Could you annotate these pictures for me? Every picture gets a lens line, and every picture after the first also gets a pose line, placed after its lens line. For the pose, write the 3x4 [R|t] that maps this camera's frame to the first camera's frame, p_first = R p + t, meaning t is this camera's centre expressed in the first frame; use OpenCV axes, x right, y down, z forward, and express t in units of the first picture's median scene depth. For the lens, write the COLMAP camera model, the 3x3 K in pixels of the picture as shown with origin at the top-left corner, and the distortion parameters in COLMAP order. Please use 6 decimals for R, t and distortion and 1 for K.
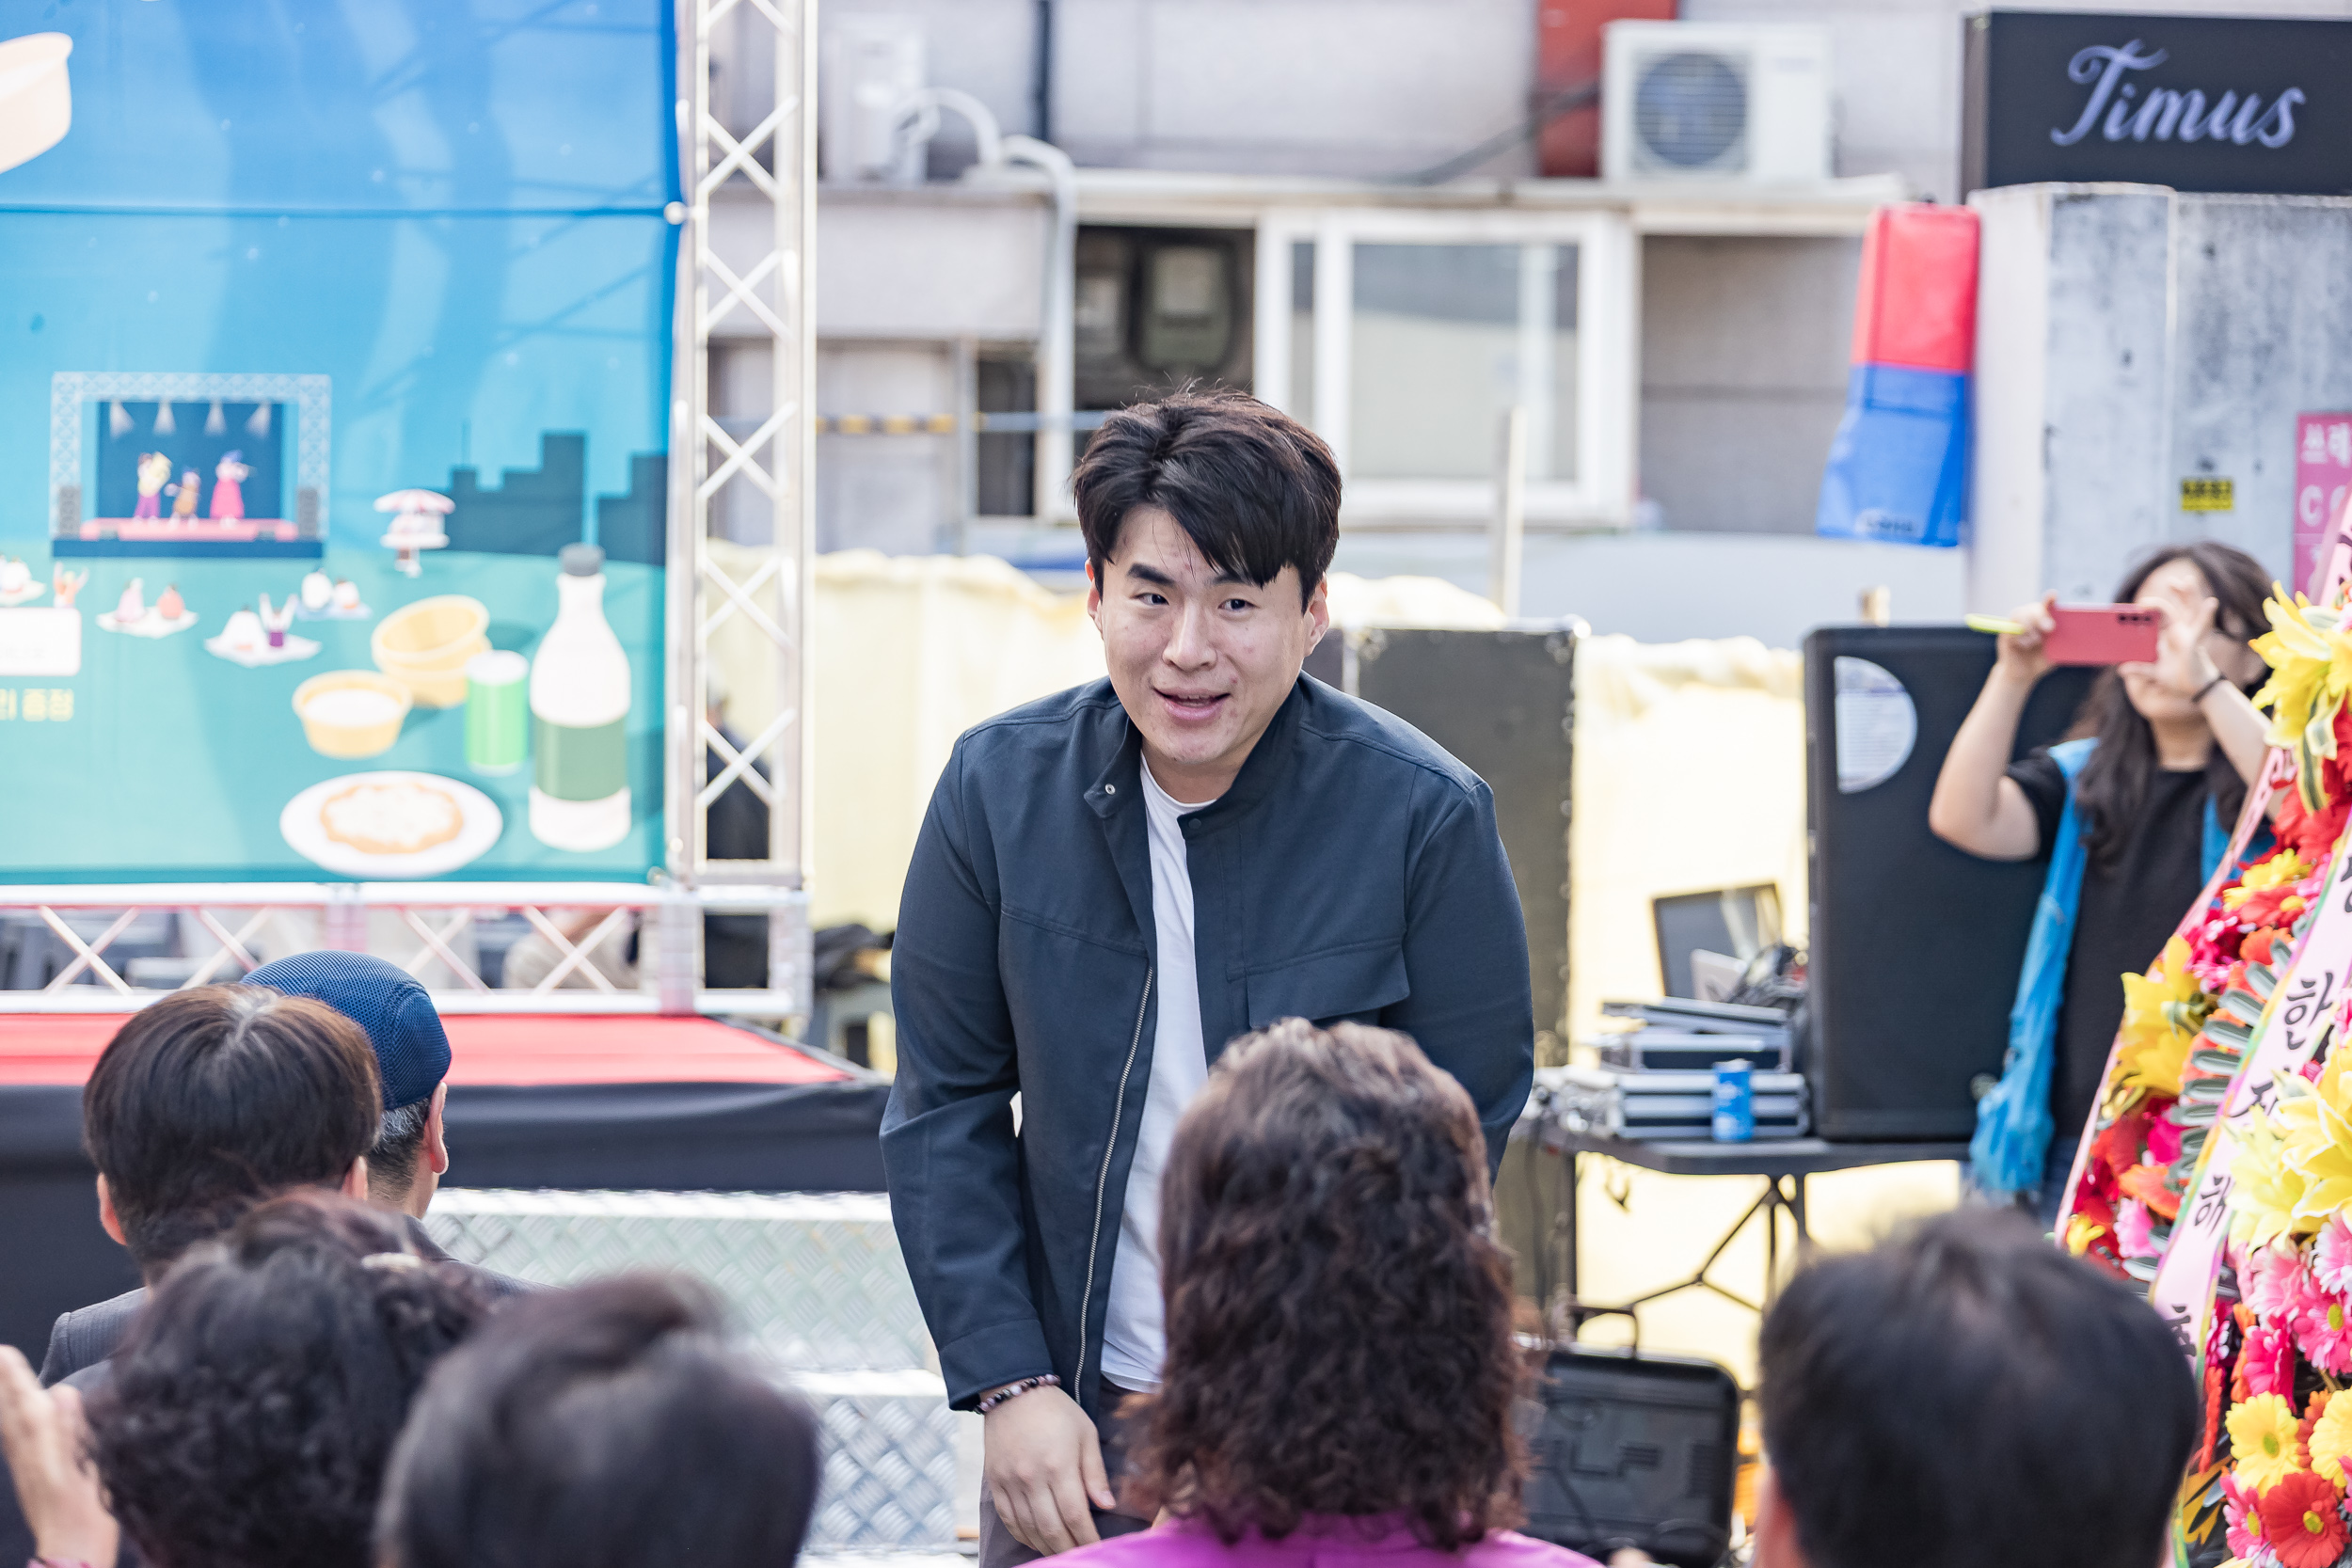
lens RADIAL K [[9074.5, 0, 1180.7], [0, 9074.5, 769.9], [0, 0, 1]] dist [0.232995, 0.000000]
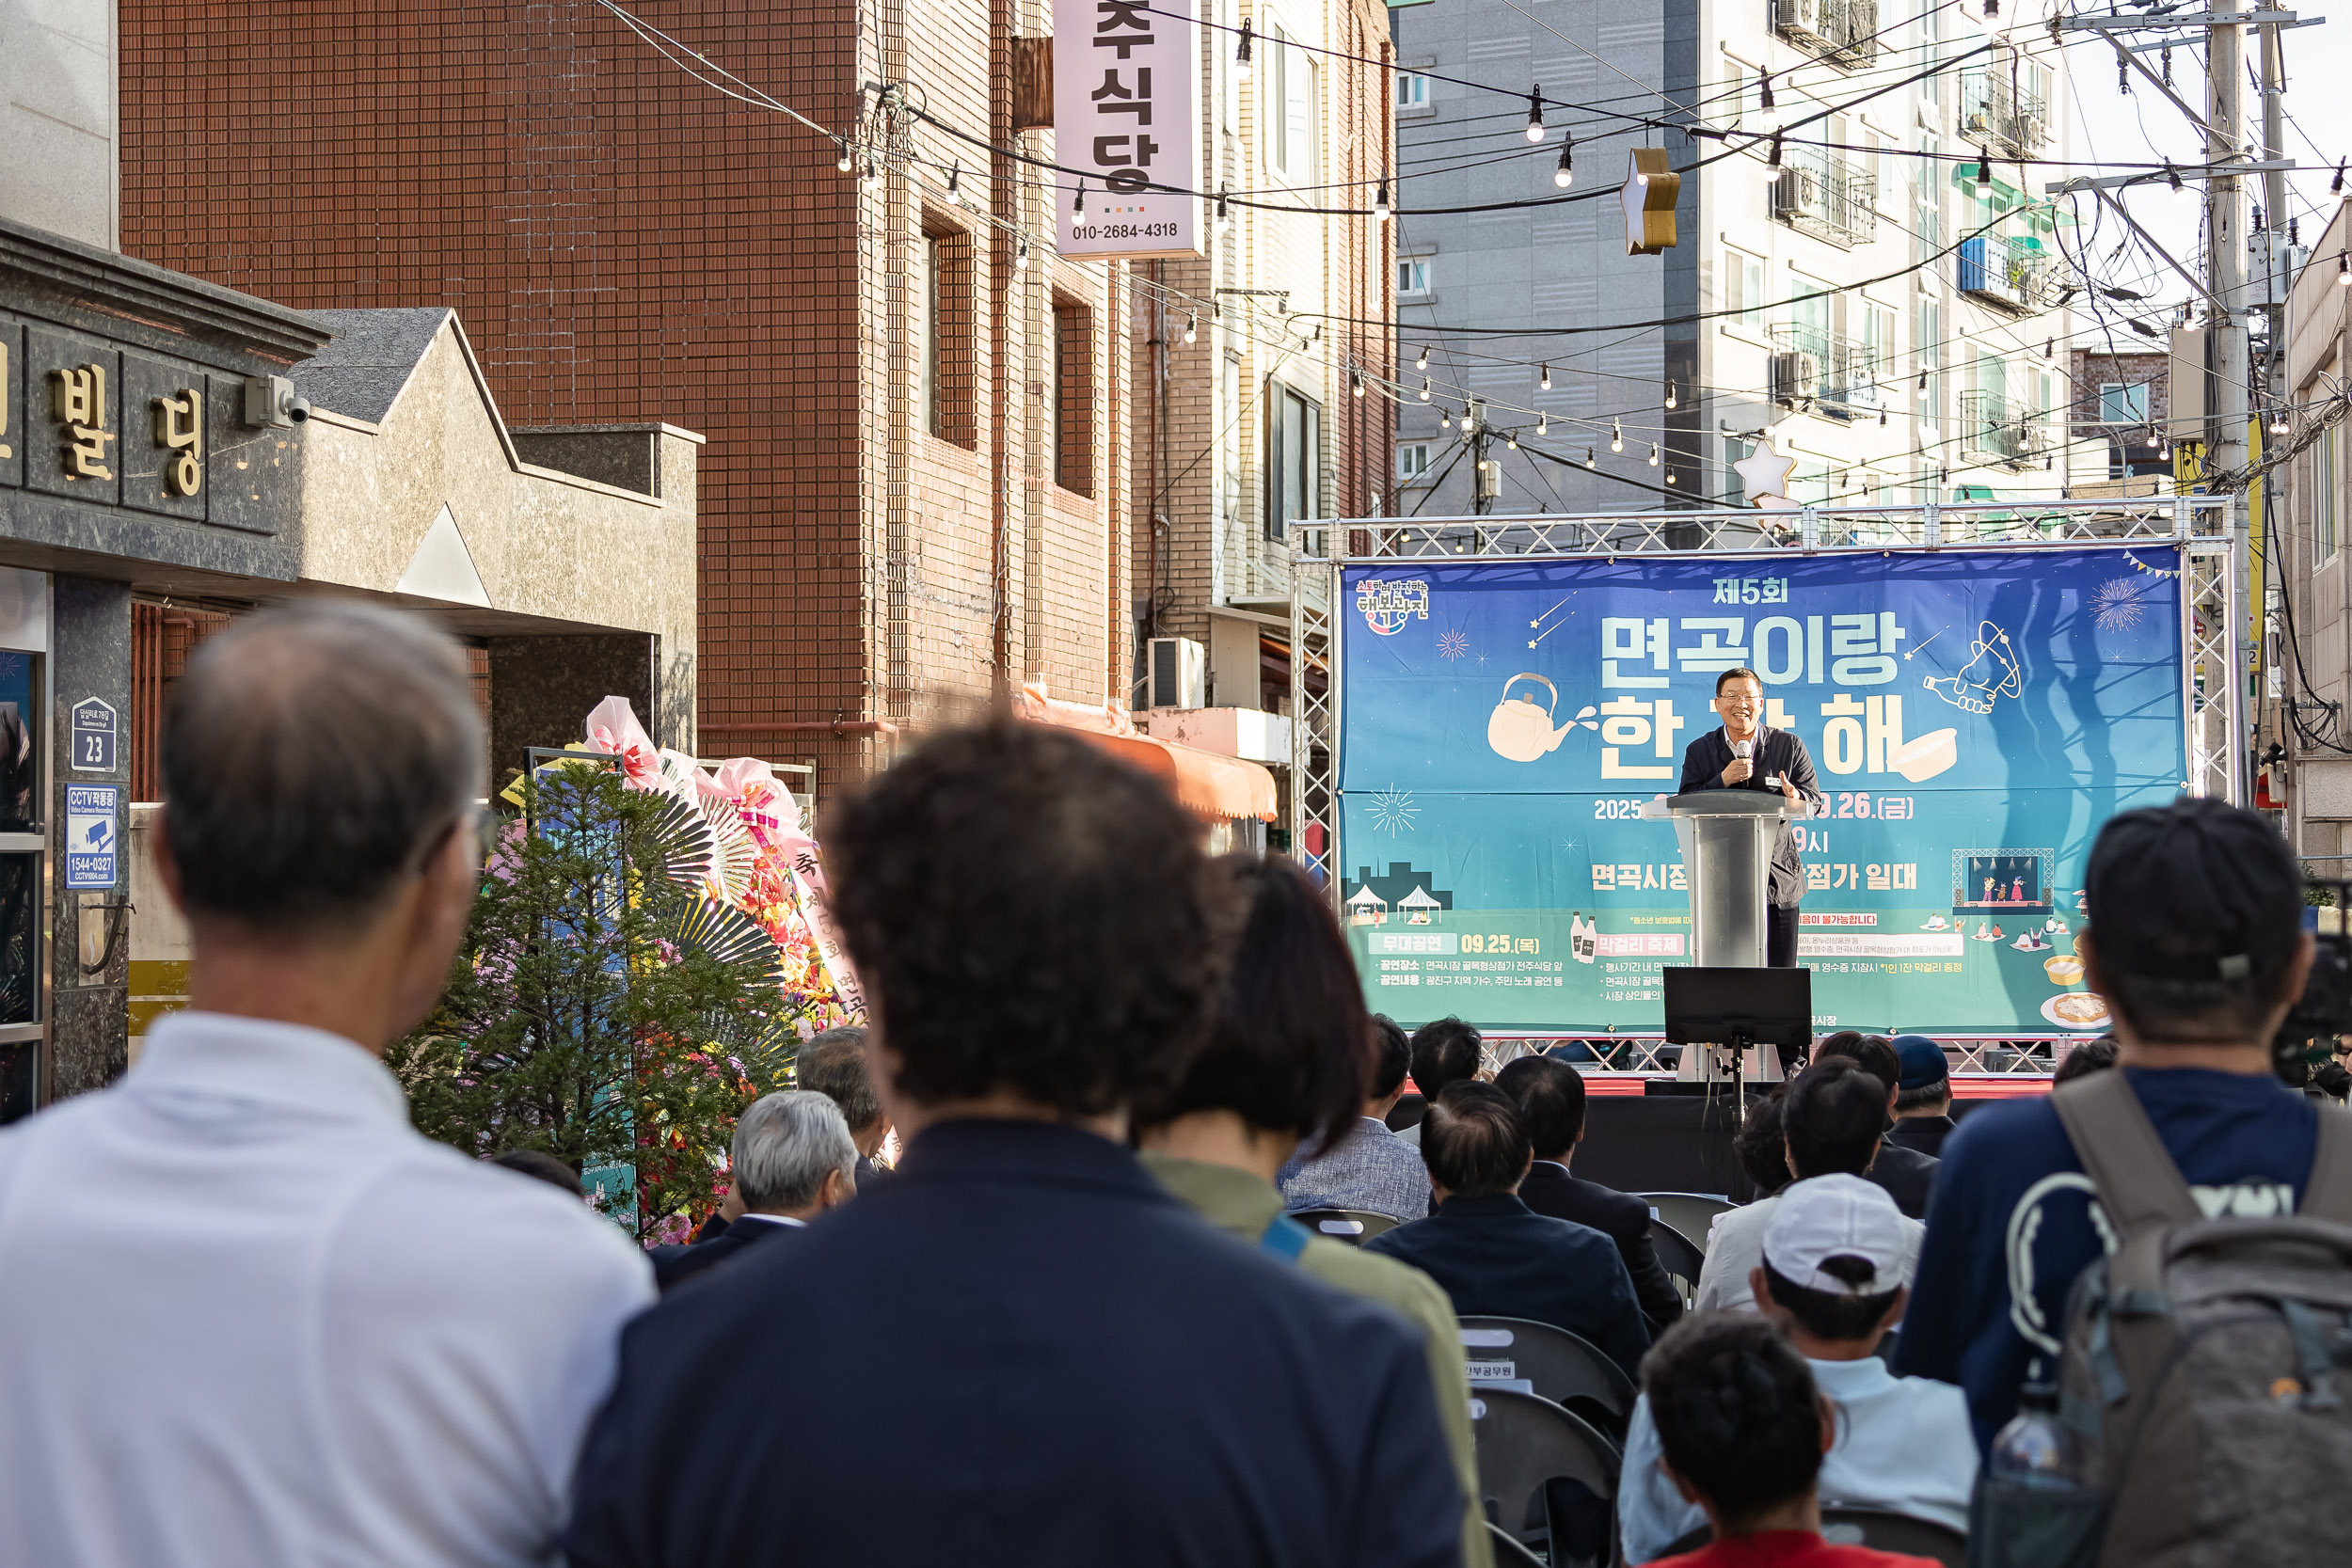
lens RADIAL K [[4035.3, 0, 1139.6], [0, 4035.3, 759.9], [0, 0, 1]] dist [0.107732, 0.000000]
pose [[0.932190, -0.027963, -0.360887, 0.092635], [0.005496, 0.997990, -0.063132, 0.006342], [0.361927, 0.056867, 0.930470, -0.246254]]
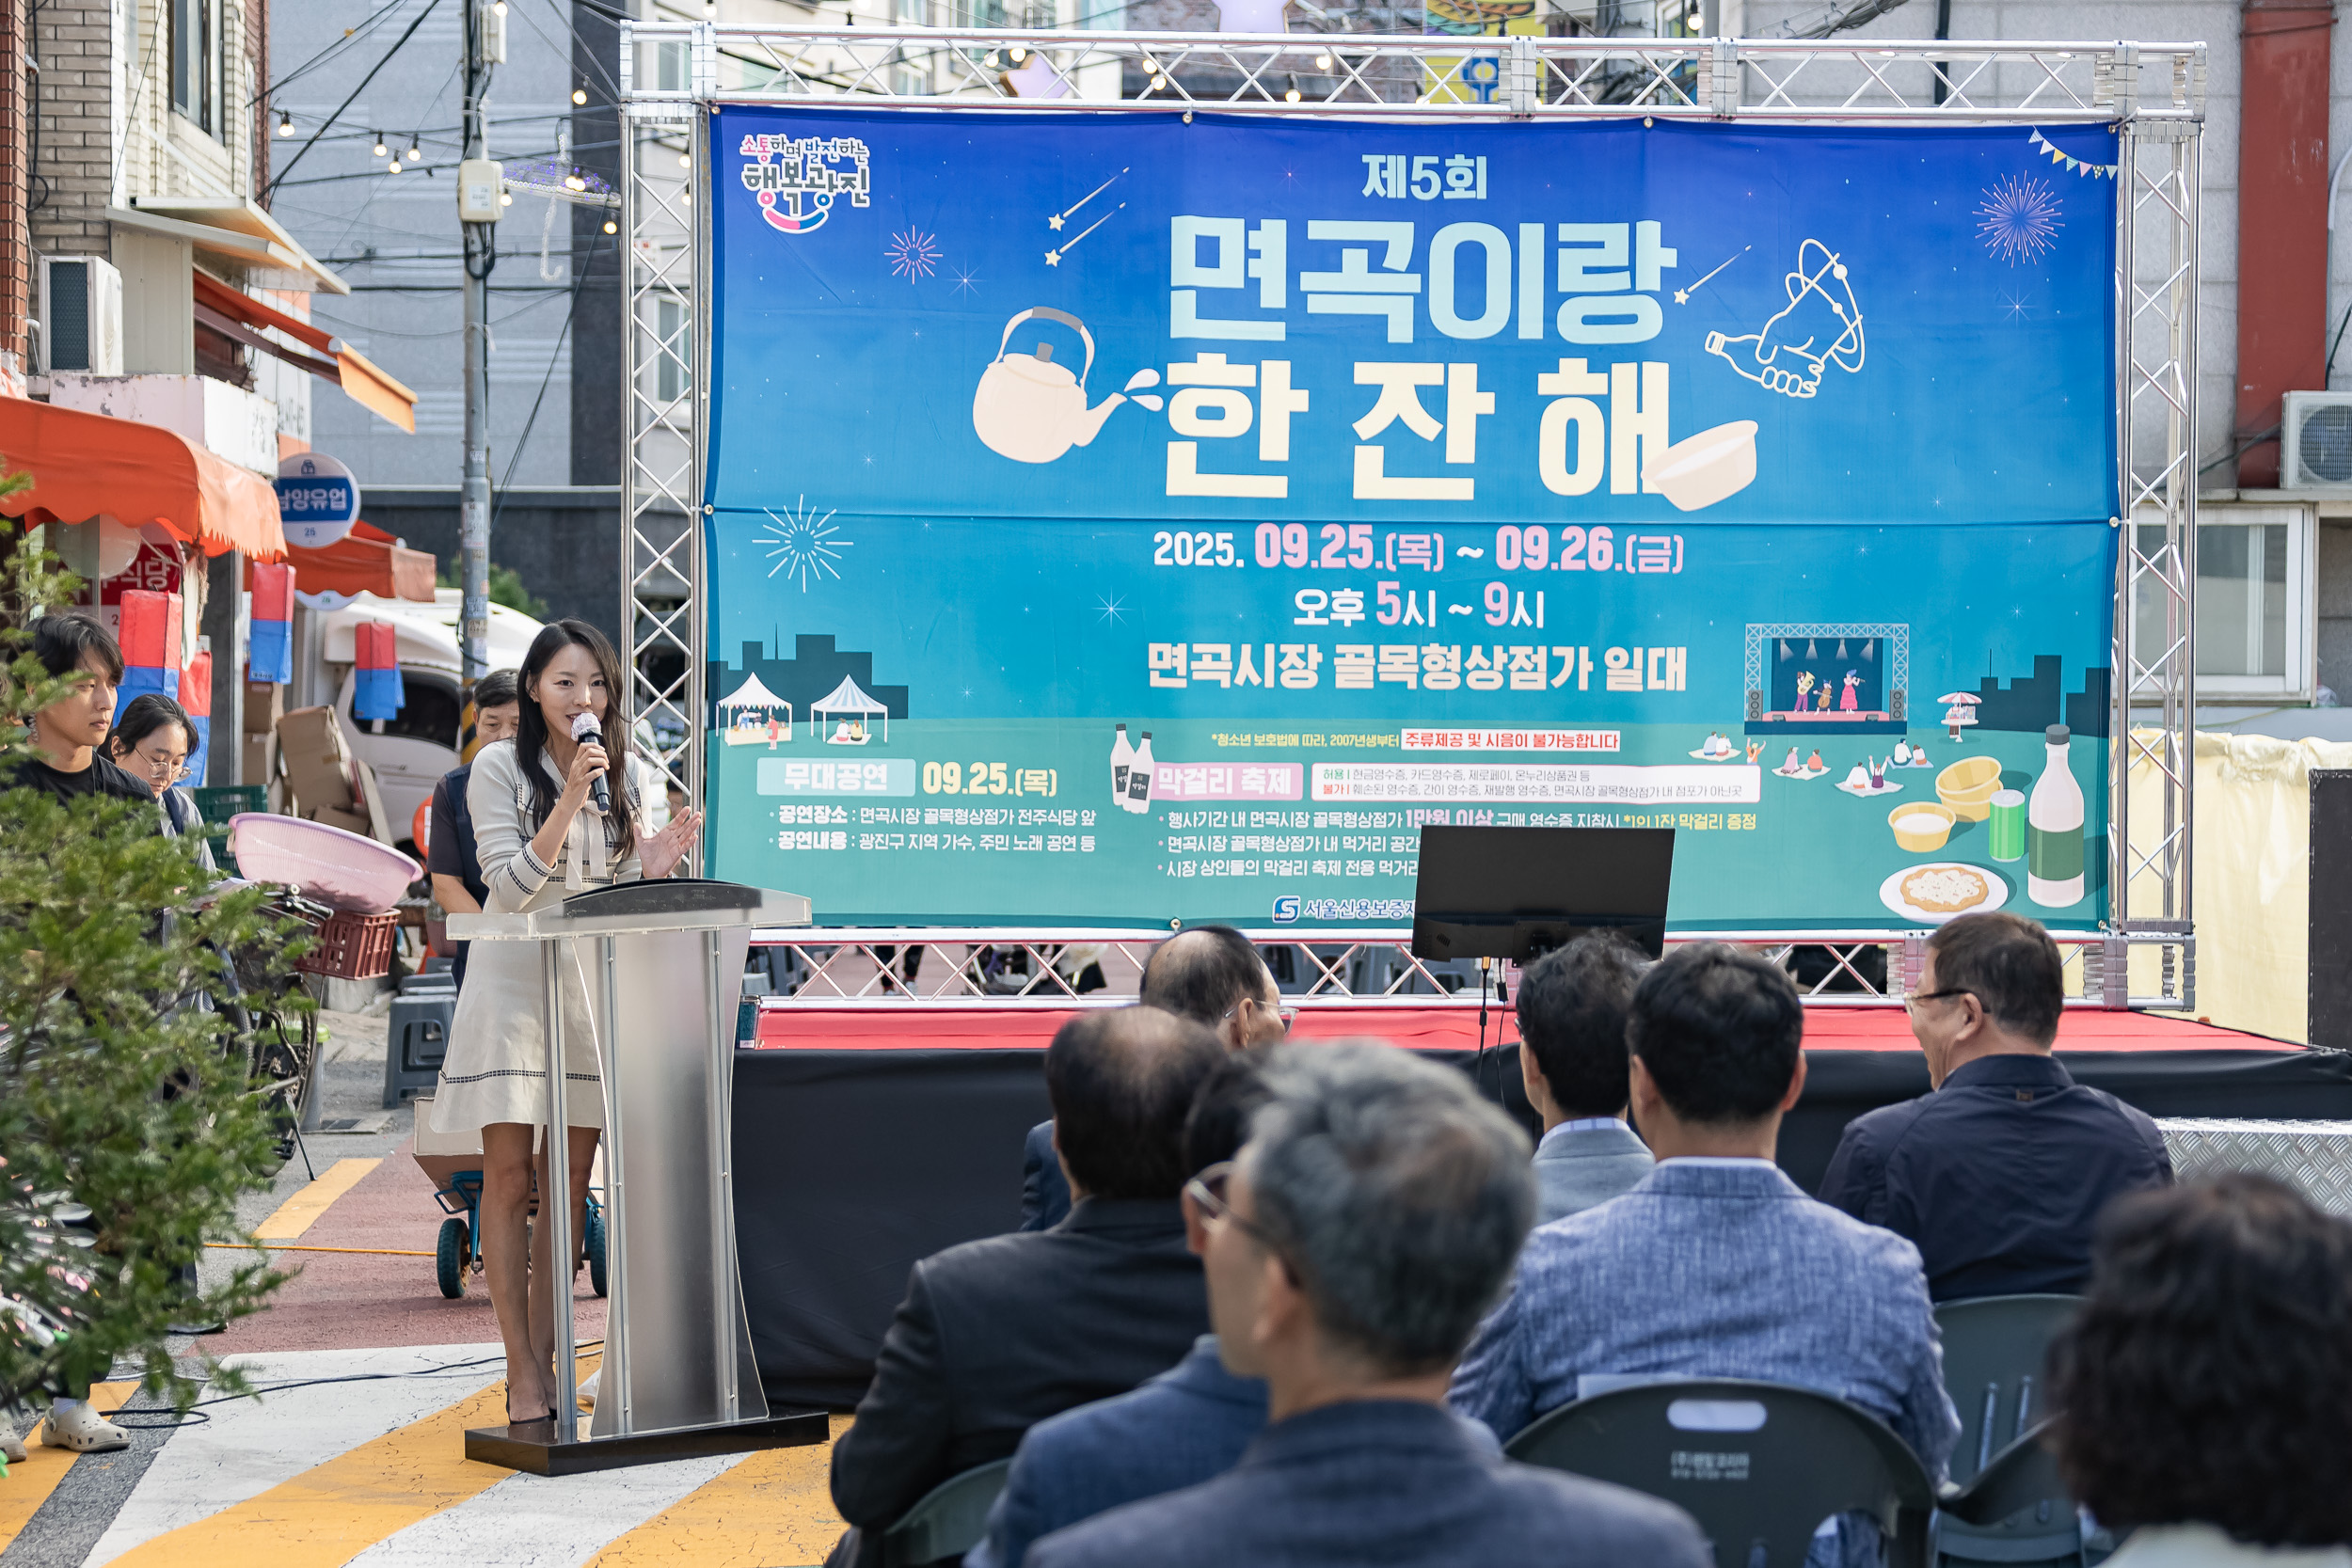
lens RADIAL K [[5584.0, 0, 1196.5], [0, 5584.0, 827.6], [0, 0, 1]] dist [0.179336, 0.000000]
pose [[0.996326, -0.003360, -0.085581, -0.135518], [0.003029, 0.999987, -0.003997, -0.002354], [0.085593, 0.003723, 0.996323, -0.027817]]
